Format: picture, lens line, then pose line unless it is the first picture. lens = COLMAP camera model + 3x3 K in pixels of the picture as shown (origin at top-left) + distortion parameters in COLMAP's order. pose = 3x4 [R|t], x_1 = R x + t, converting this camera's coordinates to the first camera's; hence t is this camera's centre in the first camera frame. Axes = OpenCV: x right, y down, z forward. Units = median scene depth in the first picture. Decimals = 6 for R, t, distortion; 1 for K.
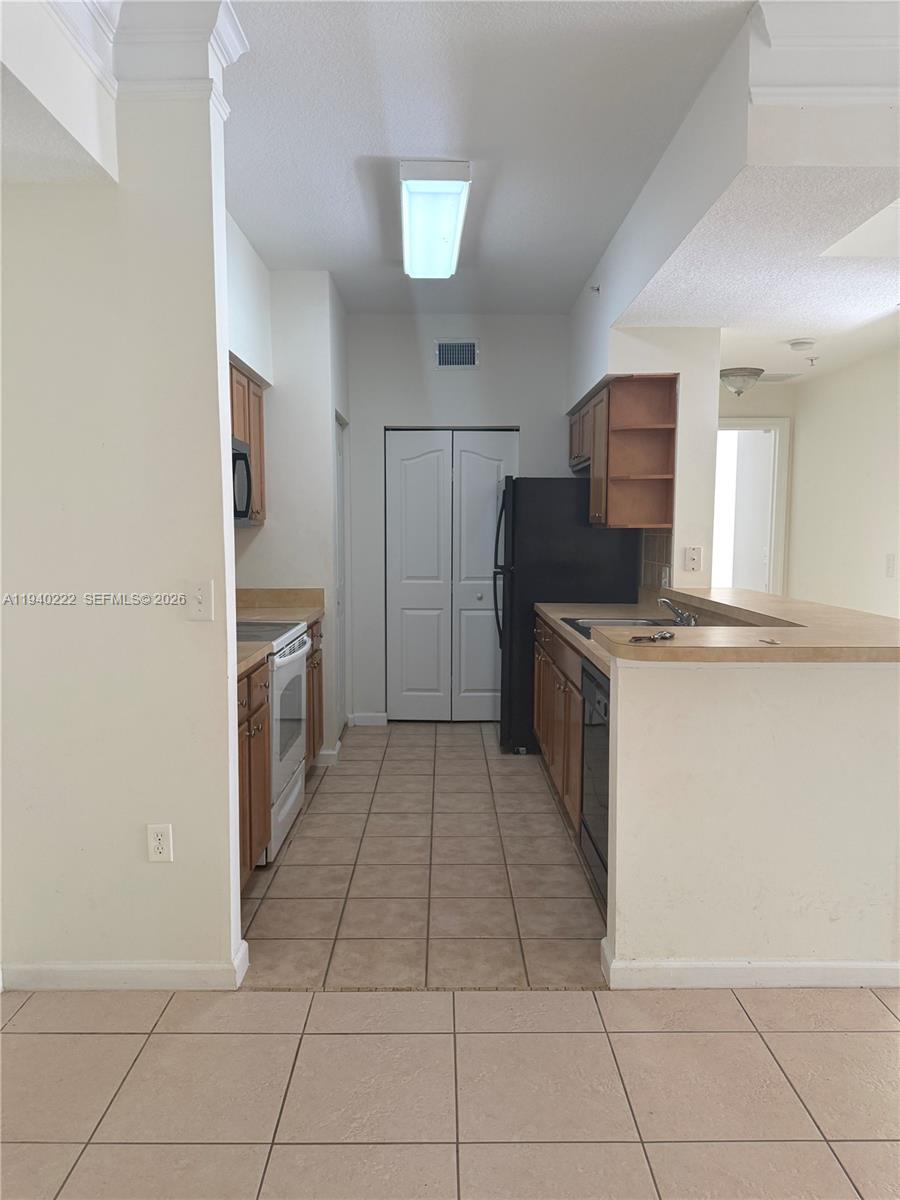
lens RADIAL K [[852.9, 0, 447.5], [0, 852.9, 600.6], [0, 0, 1]] dist [0.005188, -0.007532]
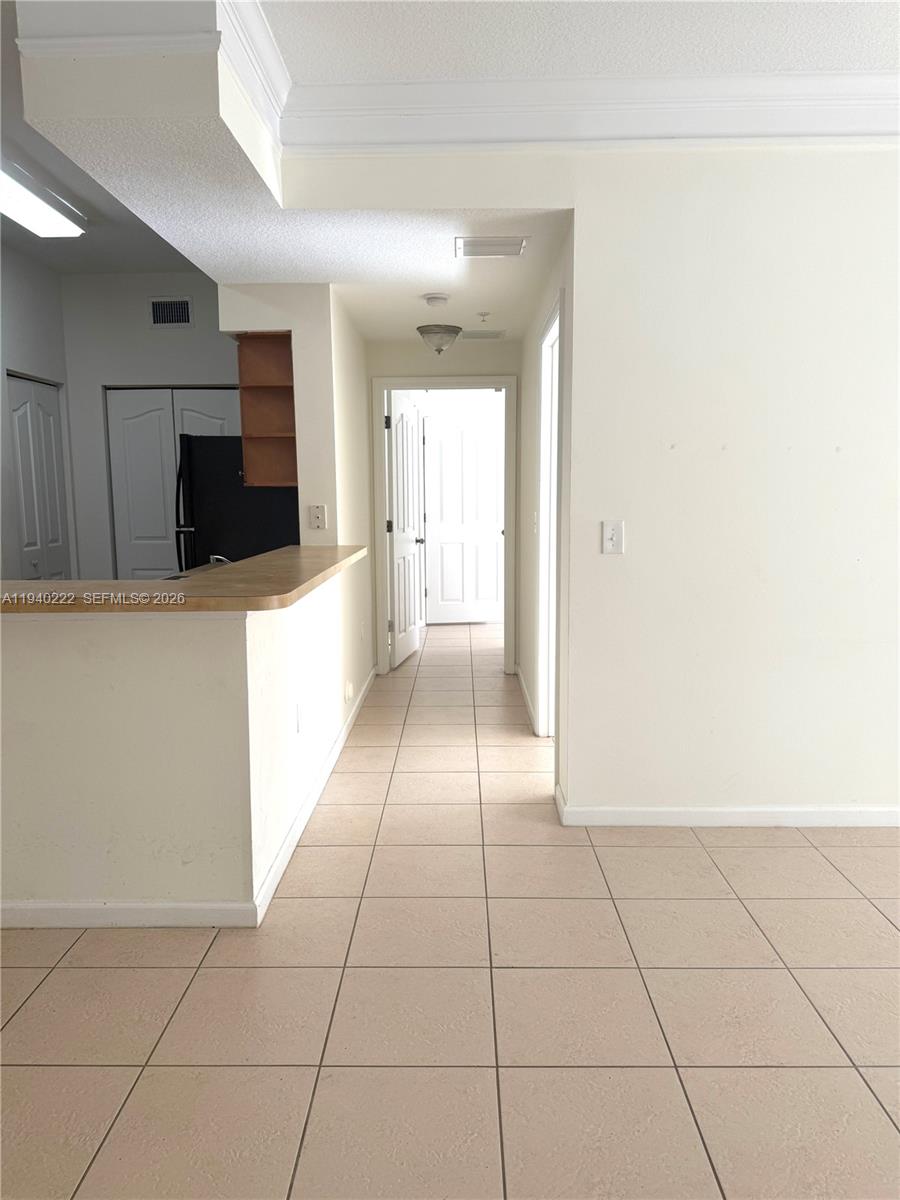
lens RADIAL K [[852.9, 0, 452.6], [0, 852.9, 604.5], [0, 0, 1]] dist [0.005188, -0.007532]
pose [[0.999981, -0.001576, -0.005892, 0.437811], [0.001846, 0.998933, 0.046148, 0.008157], [0.005813, -0.046158, 0.998917, -0.008584]]
